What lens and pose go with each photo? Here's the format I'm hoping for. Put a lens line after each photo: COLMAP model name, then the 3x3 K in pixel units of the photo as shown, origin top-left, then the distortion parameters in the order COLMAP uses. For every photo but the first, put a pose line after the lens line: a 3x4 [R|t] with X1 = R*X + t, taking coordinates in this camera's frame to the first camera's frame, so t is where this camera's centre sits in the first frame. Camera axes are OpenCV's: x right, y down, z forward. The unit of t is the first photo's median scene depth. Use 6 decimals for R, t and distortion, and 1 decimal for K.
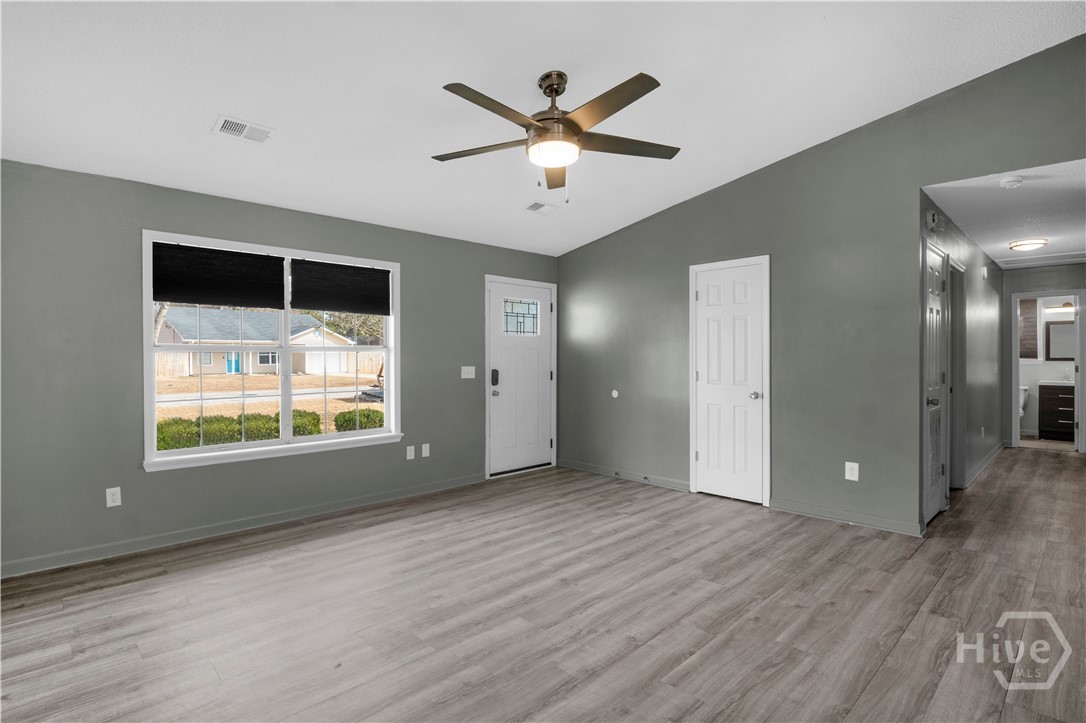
lens RADIAL K [[511.5, 0, 543.0], [0, 511.5, 361.5], [0, 0, 1]] dist [-0.007608, -0.000872]
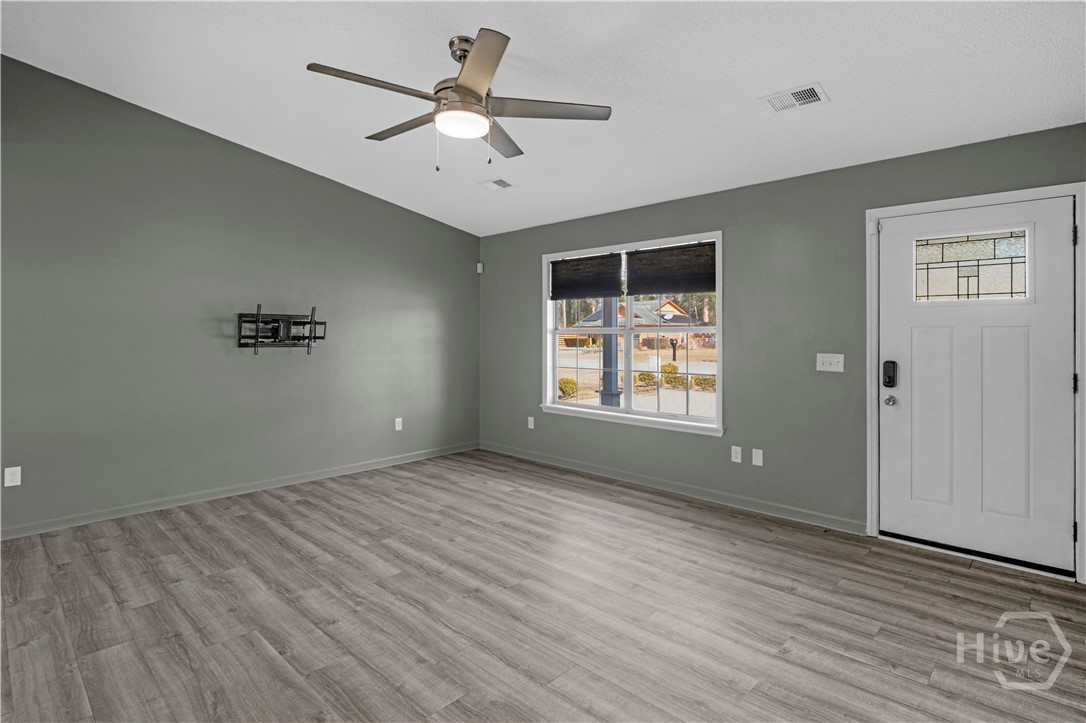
lens RADIAL K [[540.9, 0, 556.9], [0, 540.9, 334.2], [0, 0, 1]] dist [-0.004346, -0.005288]
pose [[0.069905, 0.000025, -0.997554, 0.780632], [-0.015928, 0.999873, -0.001091, -0.014395], [0.997426, 0.015965, 0.069897, 0.843851]]
